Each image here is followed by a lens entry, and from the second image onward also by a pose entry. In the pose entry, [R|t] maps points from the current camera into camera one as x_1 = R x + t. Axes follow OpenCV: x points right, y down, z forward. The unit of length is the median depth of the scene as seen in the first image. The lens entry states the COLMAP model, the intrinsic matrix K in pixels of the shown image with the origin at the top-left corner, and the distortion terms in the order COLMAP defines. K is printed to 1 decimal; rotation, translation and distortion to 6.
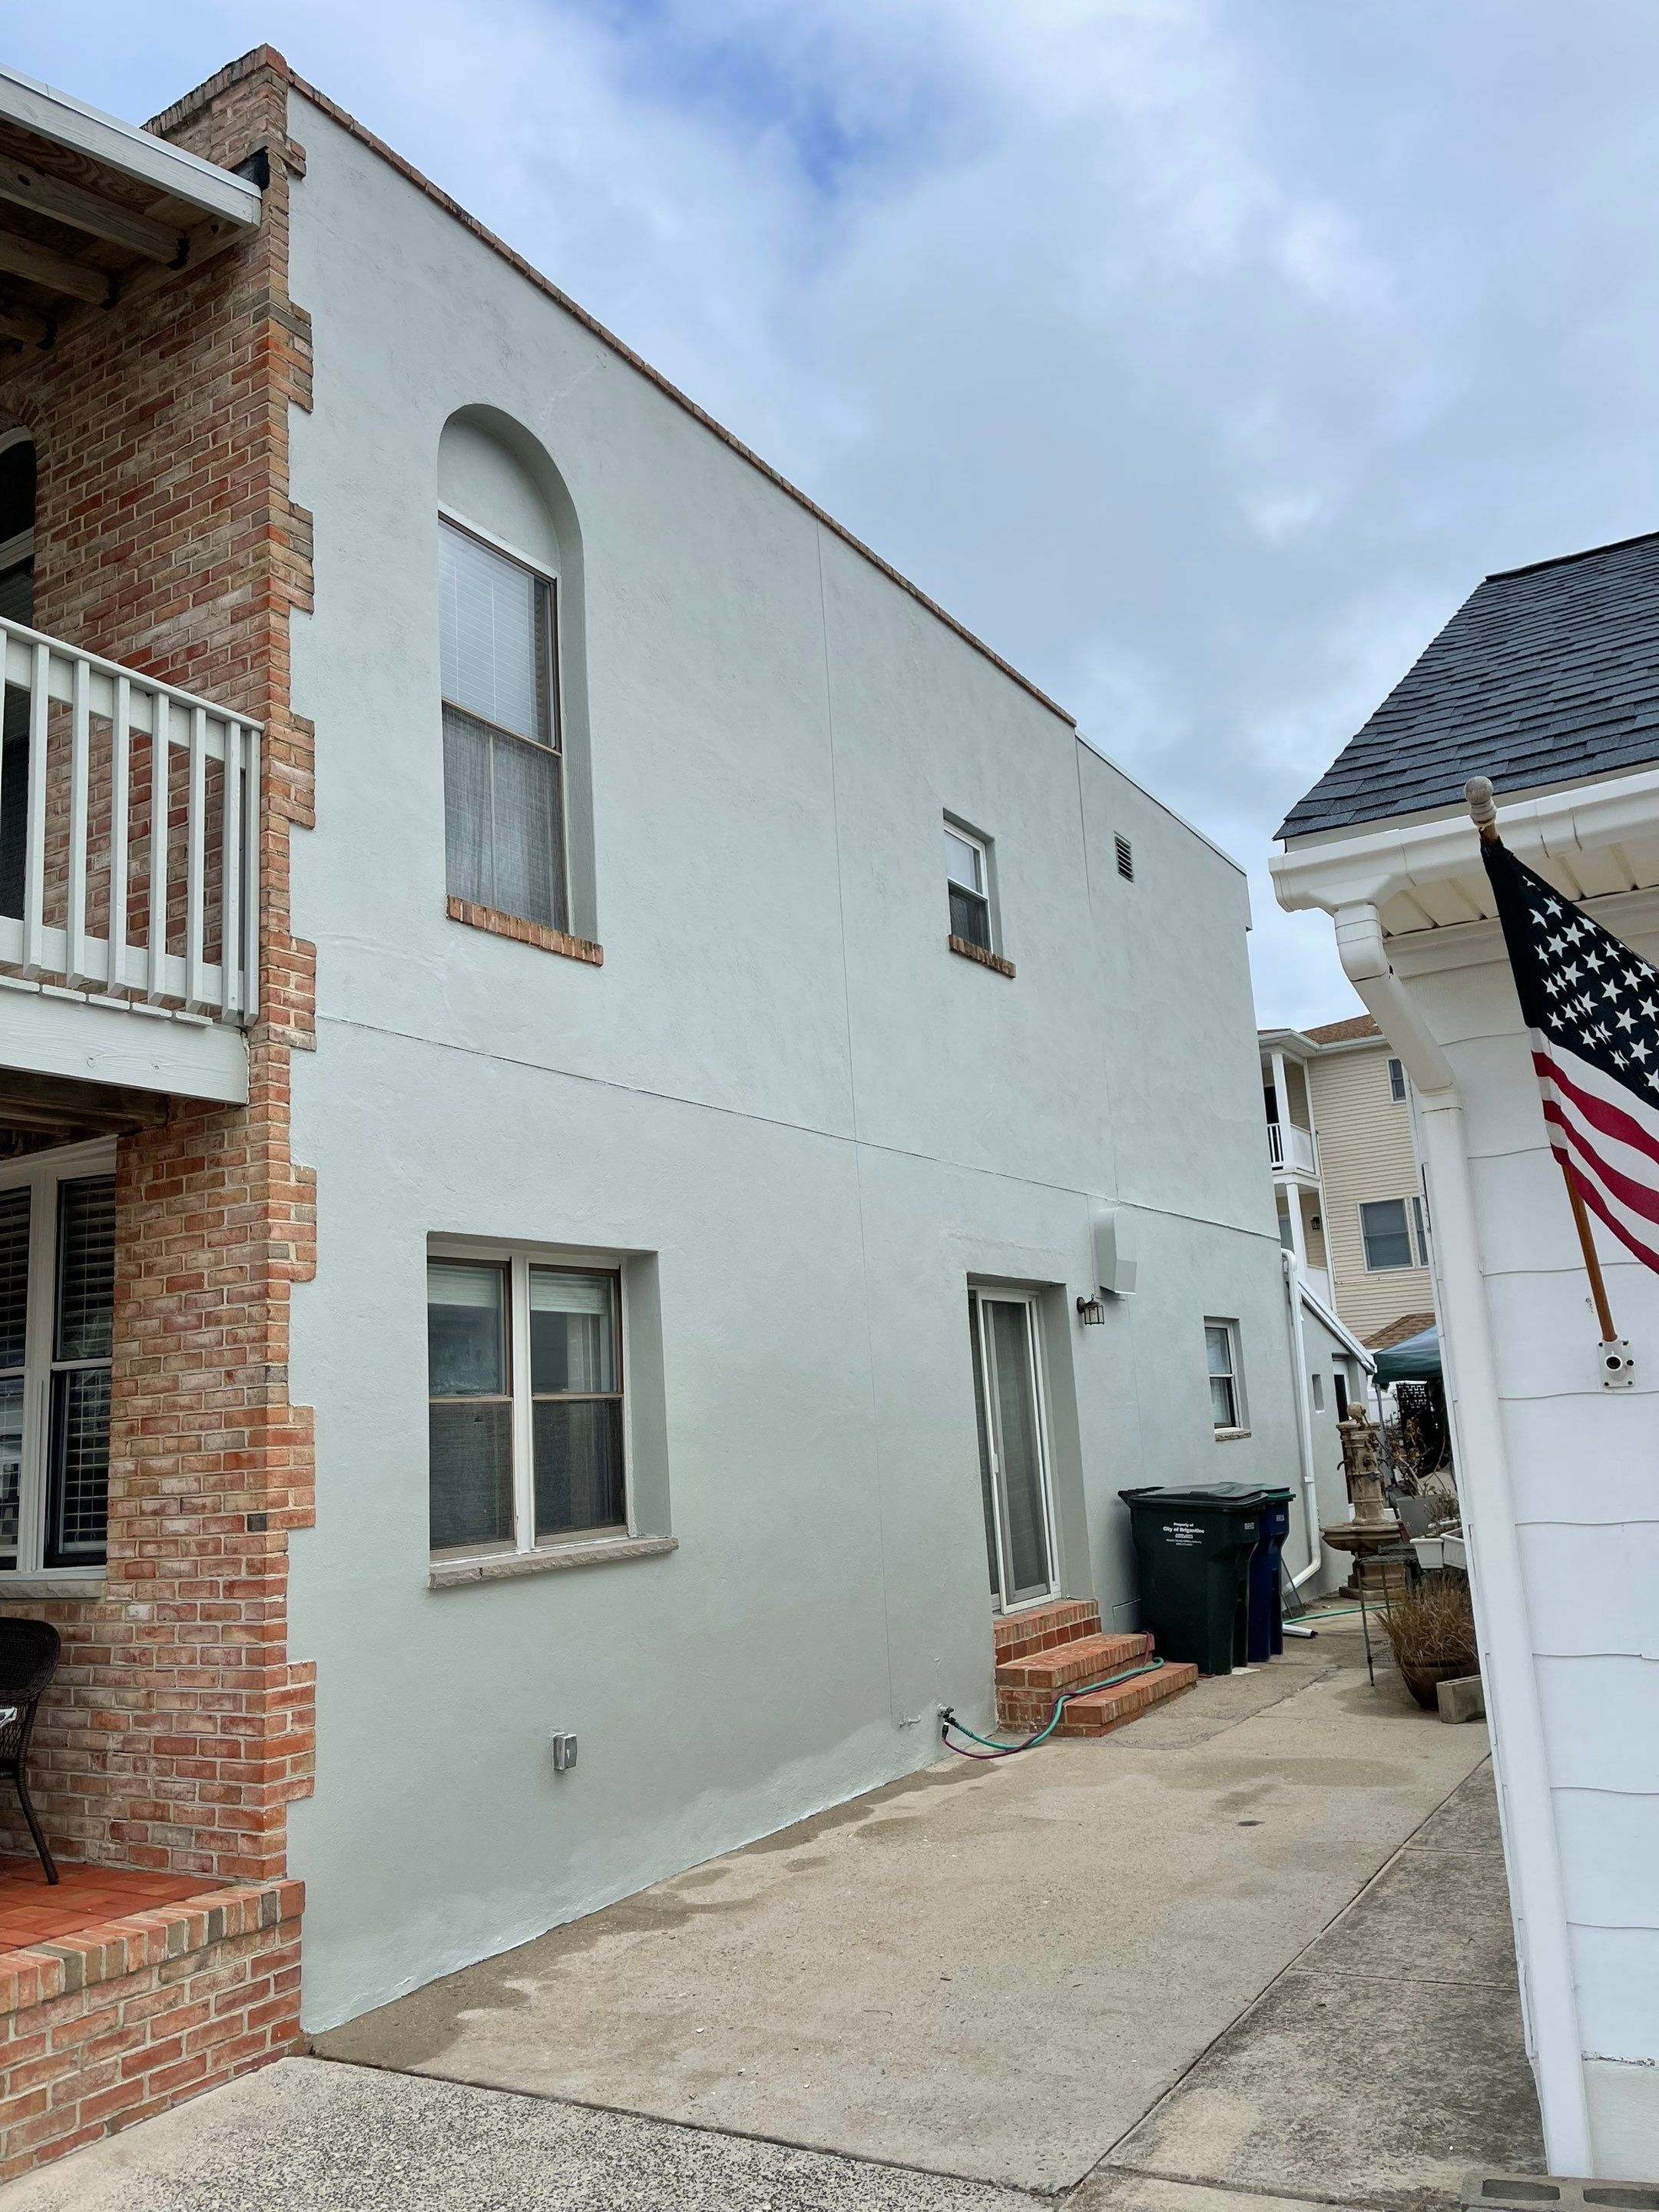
lens RADIAL K [[1672.0, 0, 834.8], [0, 1672.0, 1111.1], [0, 0, 1]] dist [0.066165, -0.074526]
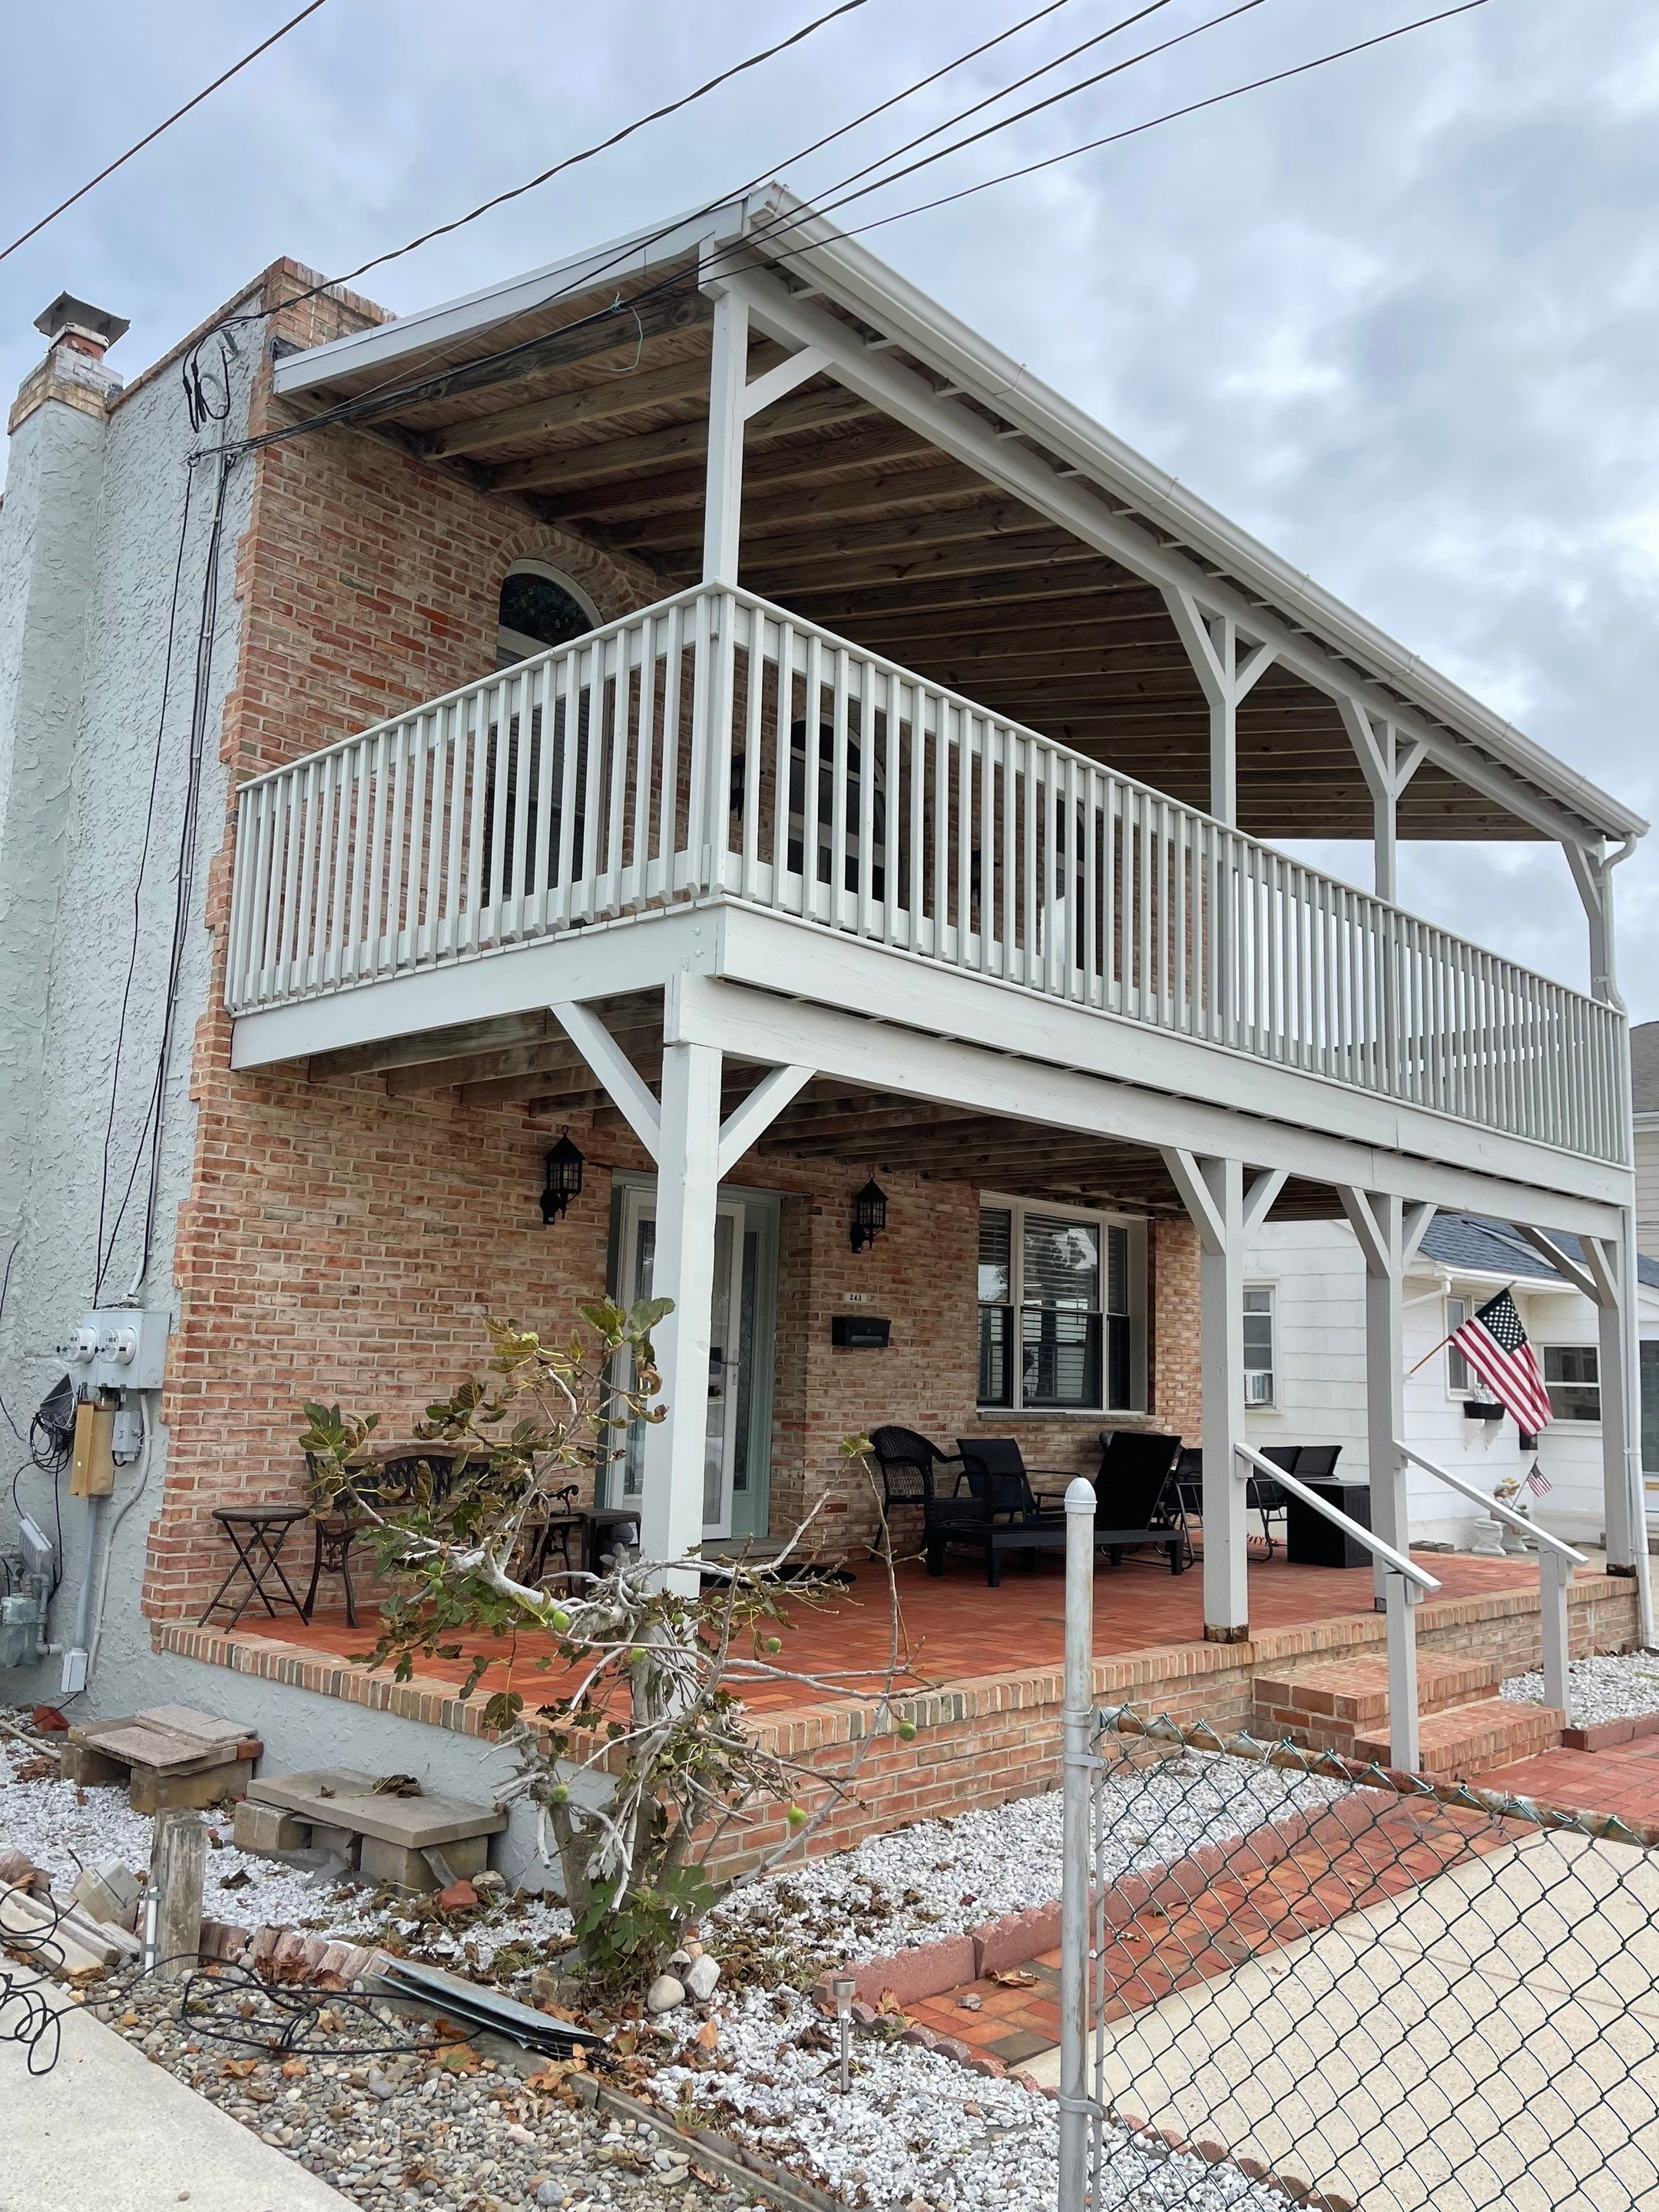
lens RADIAL K [[1672.0, 0, 826.2], [0, 1672.0, 1123.2], [0, 0, 1]] dist [0.066165, -0.074526]
pose [[0.212207, 0.209845, 0.954428, -2.469097], [-0.227675, 0.960412, -0.160540, 0.322975], [-0.950333, -0.183231, 0.251582, 0.819740]]
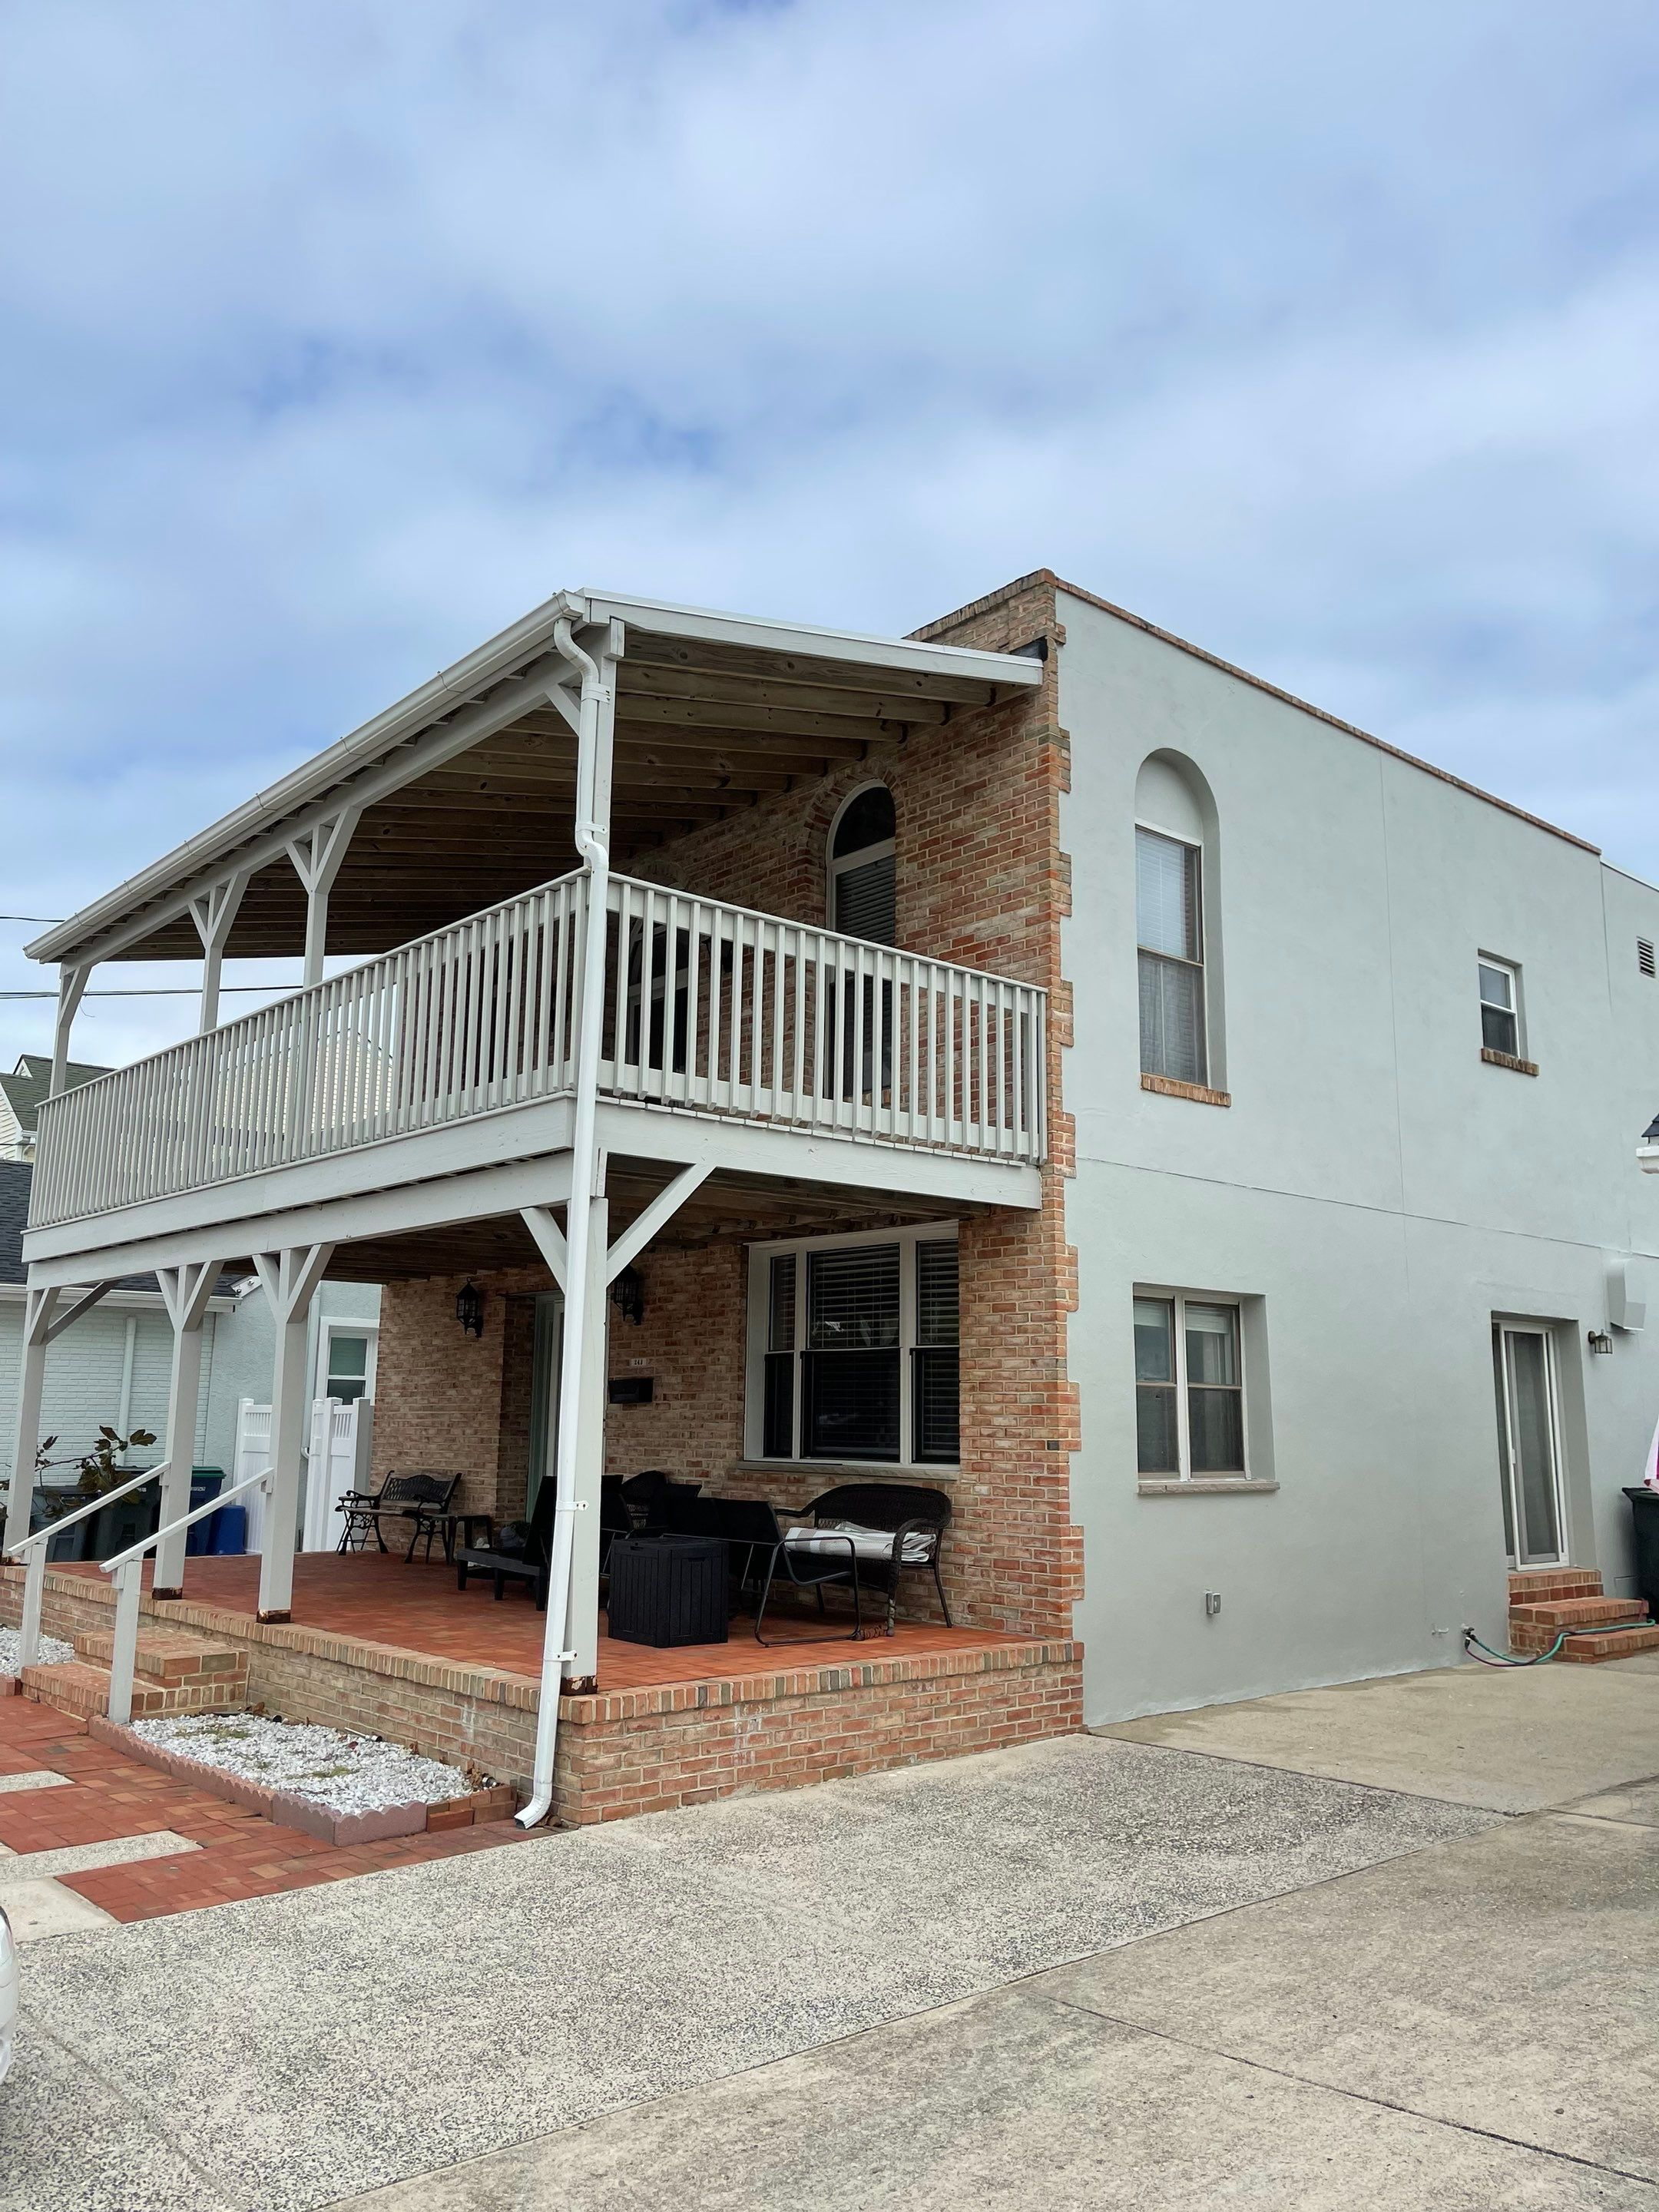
lens RADIAL K [[1672.0, 0, 816.5], [0, 1672.0, 1112.9], [0, 0, 1]] dist [0.066165, -0.074526]
pose [[0.950874, 0.014845, -0.309221, -0.027046], [-0.010269, 0.999812, 0.016422, -0.115876], [0.309407, -0.012440, 0.950848, -0.652788]]
